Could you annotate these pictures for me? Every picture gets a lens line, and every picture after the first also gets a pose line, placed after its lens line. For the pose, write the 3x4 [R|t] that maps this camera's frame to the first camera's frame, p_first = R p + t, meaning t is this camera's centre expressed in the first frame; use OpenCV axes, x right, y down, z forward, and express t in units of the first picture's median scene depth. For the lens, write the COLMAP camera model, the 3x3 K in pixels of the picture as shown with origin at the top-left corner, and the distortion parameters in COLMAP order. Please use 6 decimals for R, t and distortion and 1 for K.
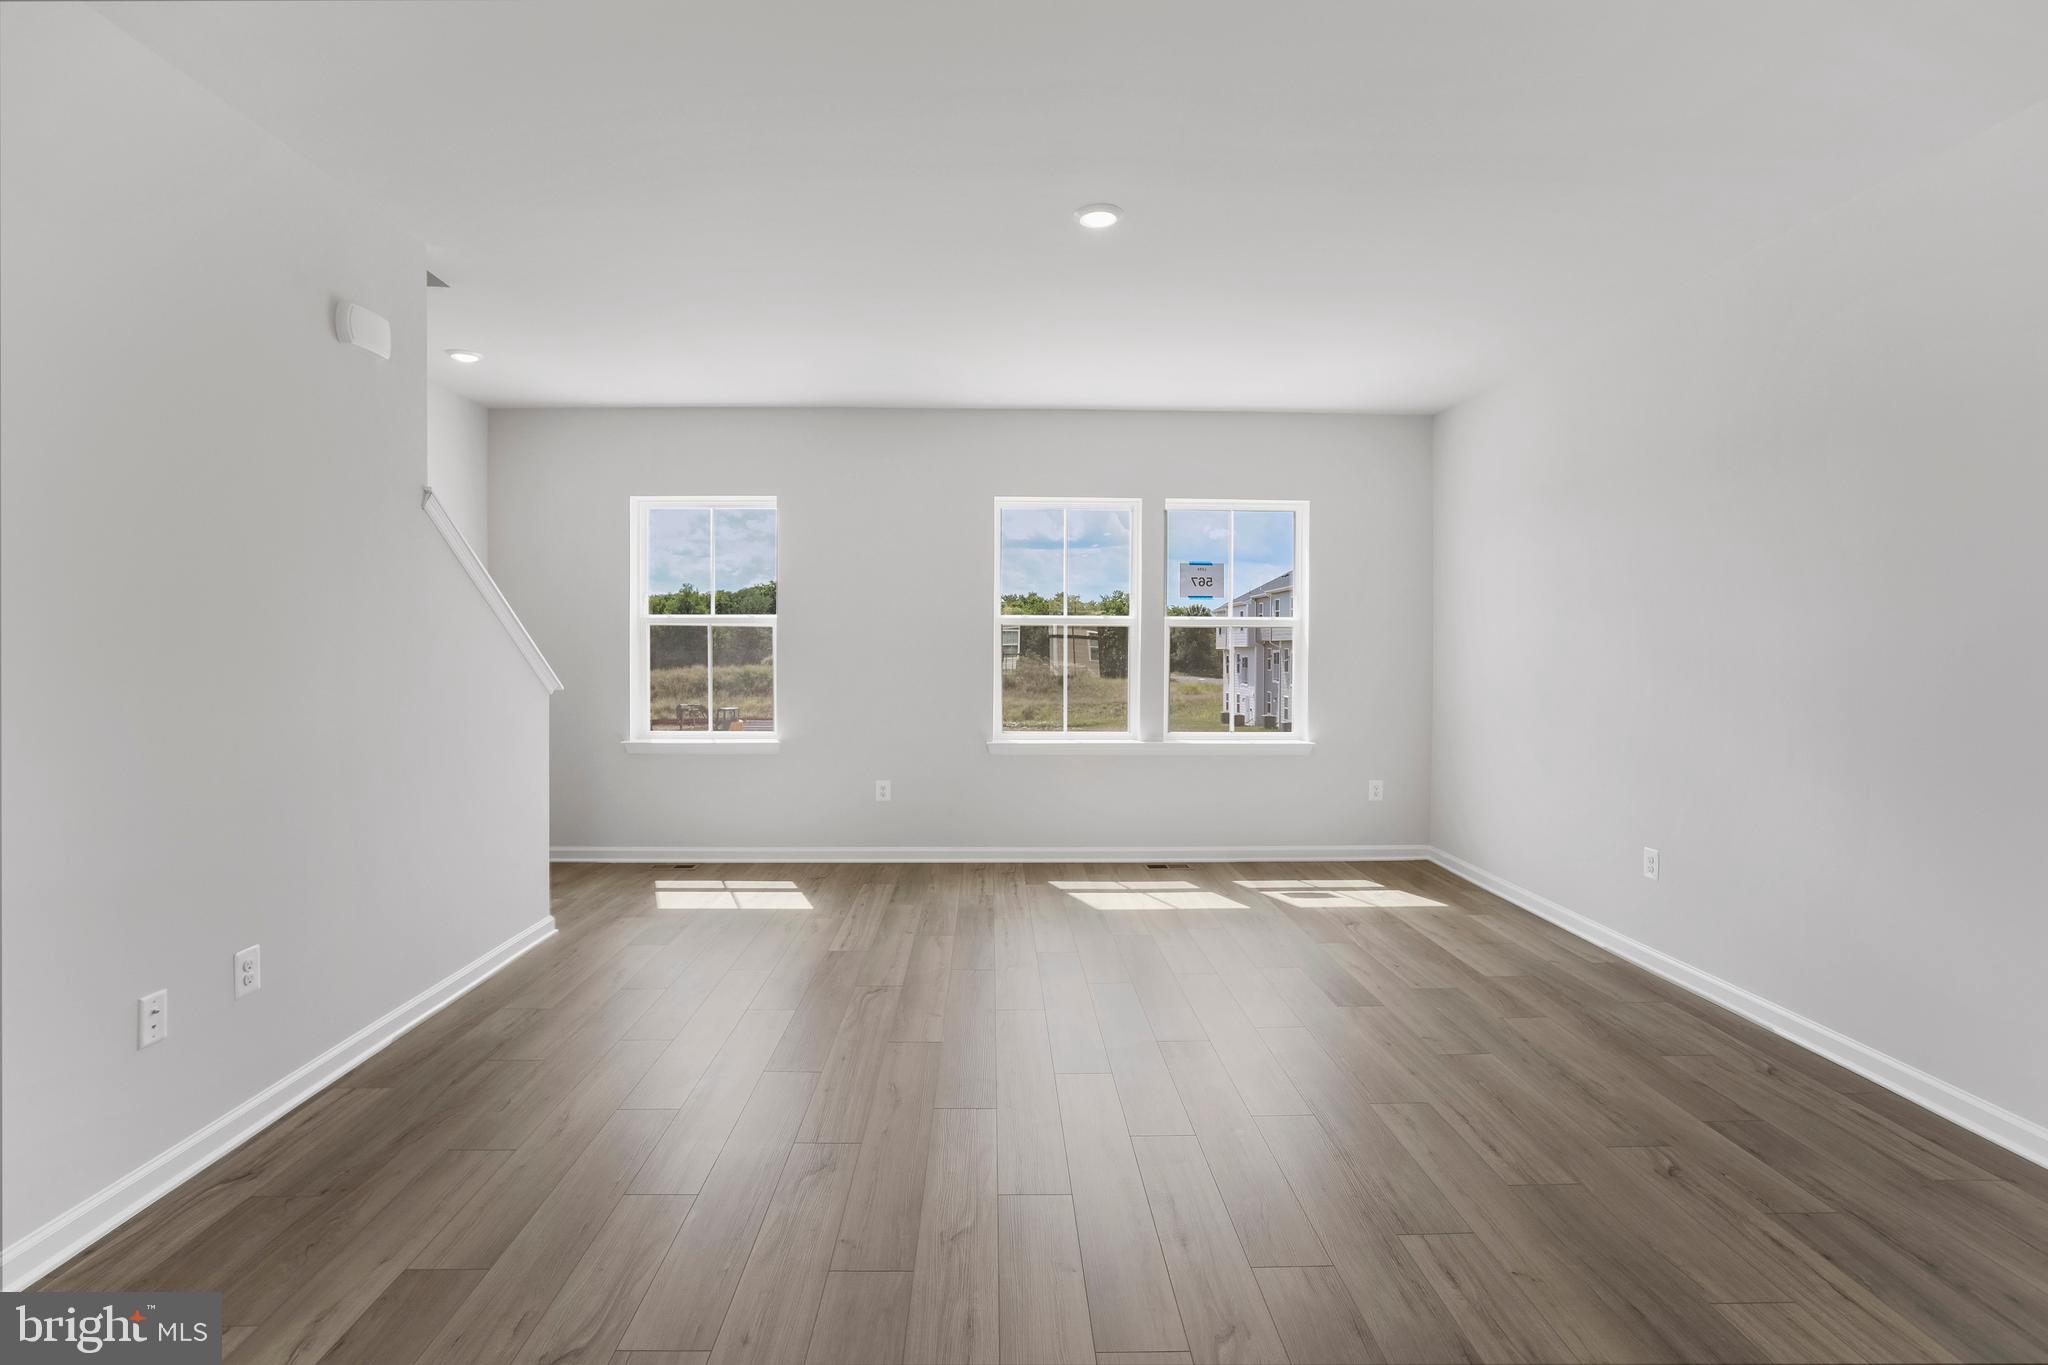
lens RADIAL K [[991.9, 0, 1015.6], [0, 991.9, 661.3], [0, 0, 1]] dist [-0.056356, 0.027178]
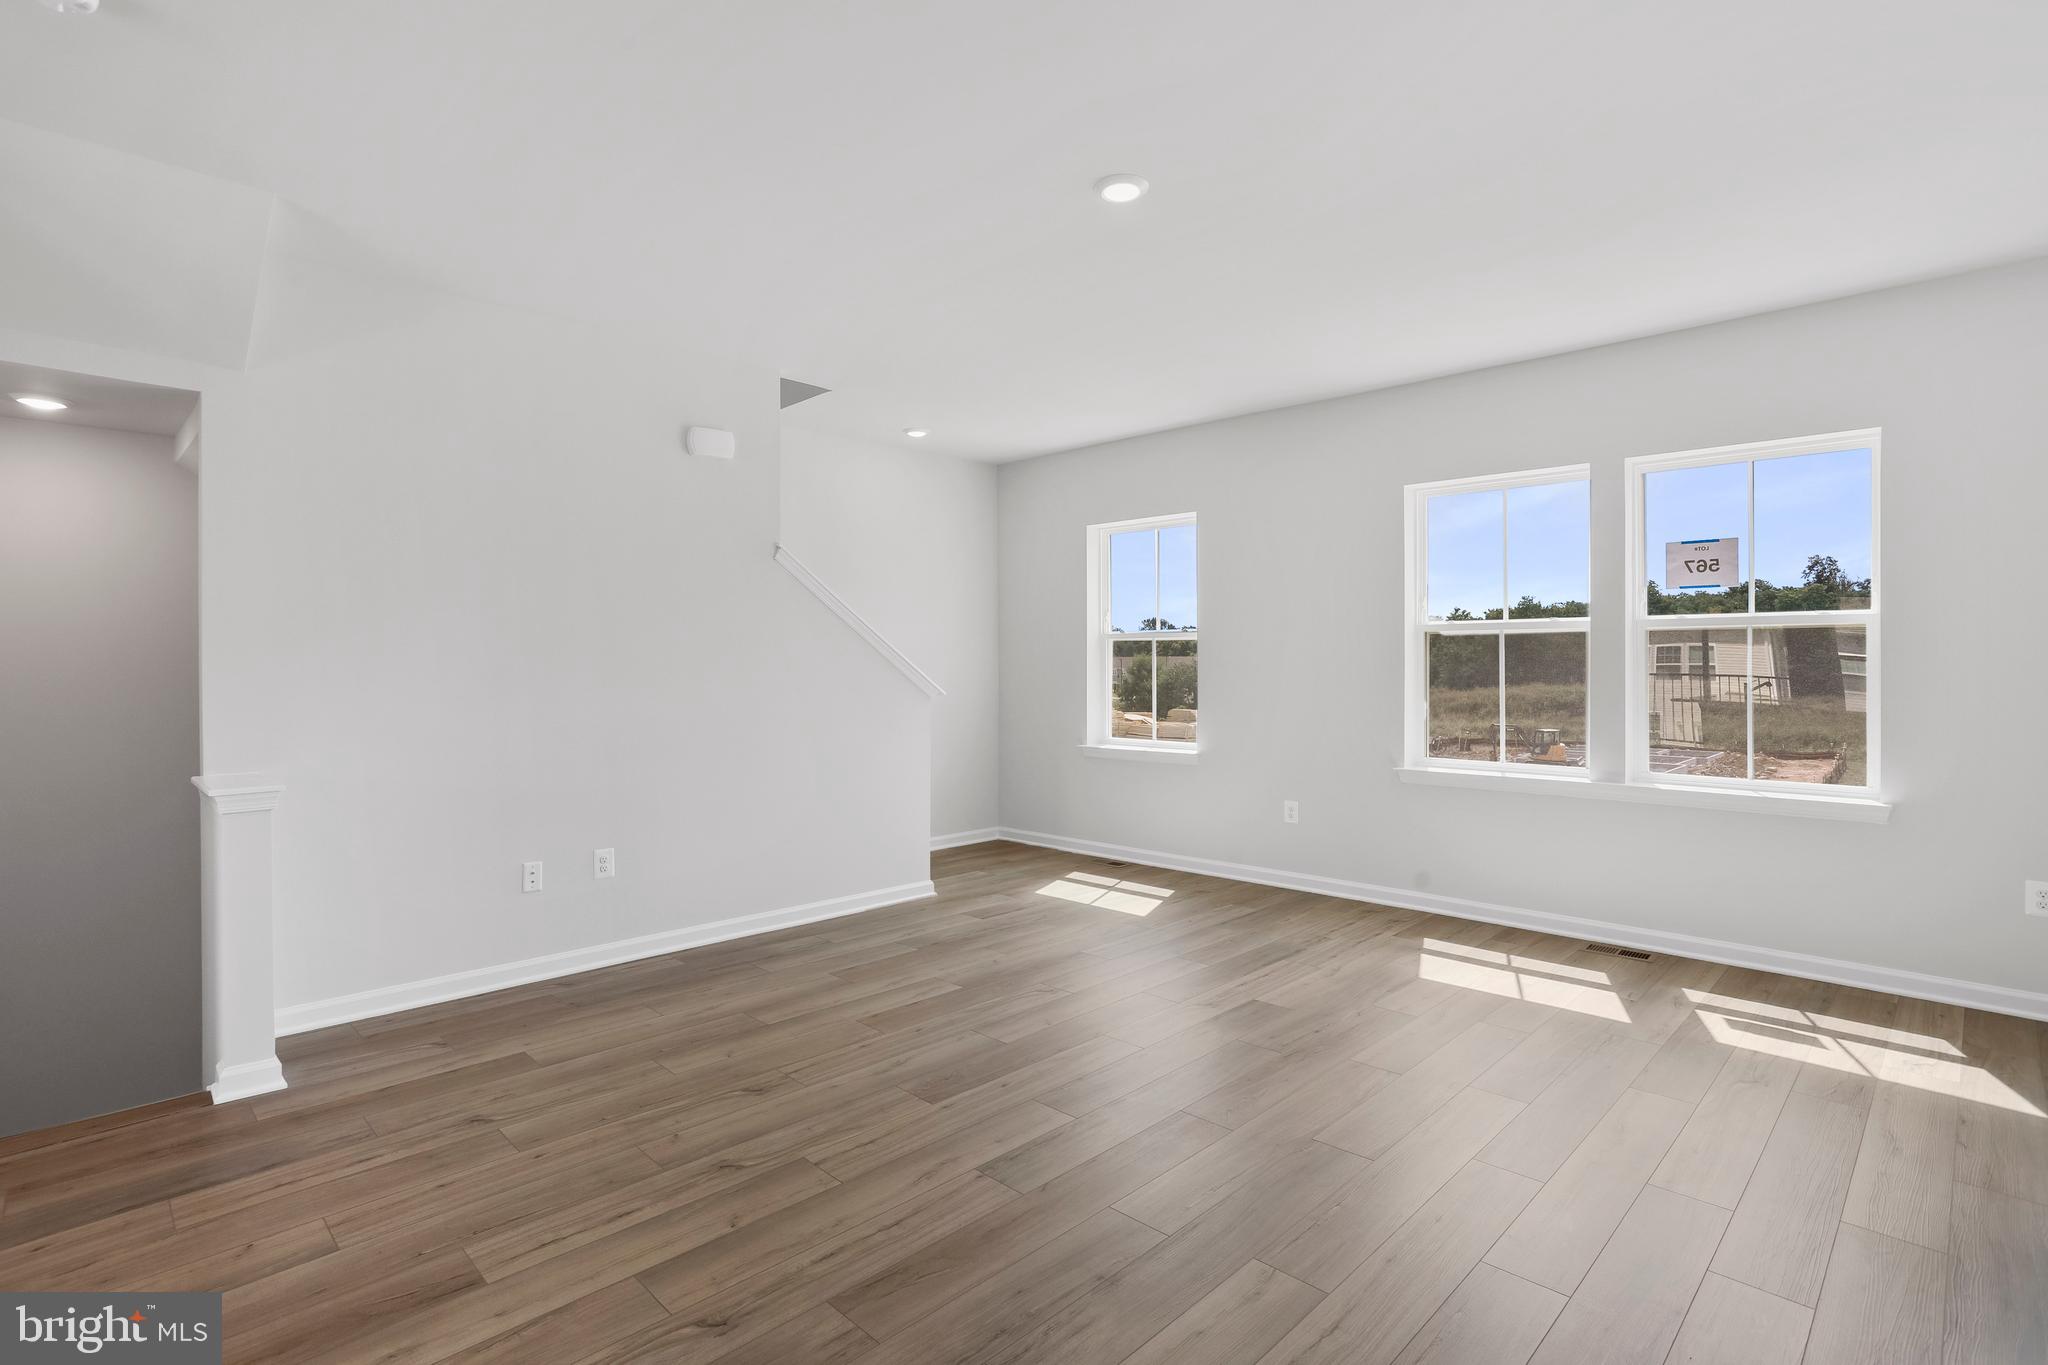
lens RADIAL K [[991.9, 0, 1011.8], [0, 991.9, 673.8], [0, 0, 1]] dist [-0.056356, 0.027178]
pose [[0.686234, 0.003671, -0.727372, 0.412063], [-0.006917, 0.999975, -0.001479, 0.002772], [0.727348, 0.006046, 0.686242, 0.184213]]
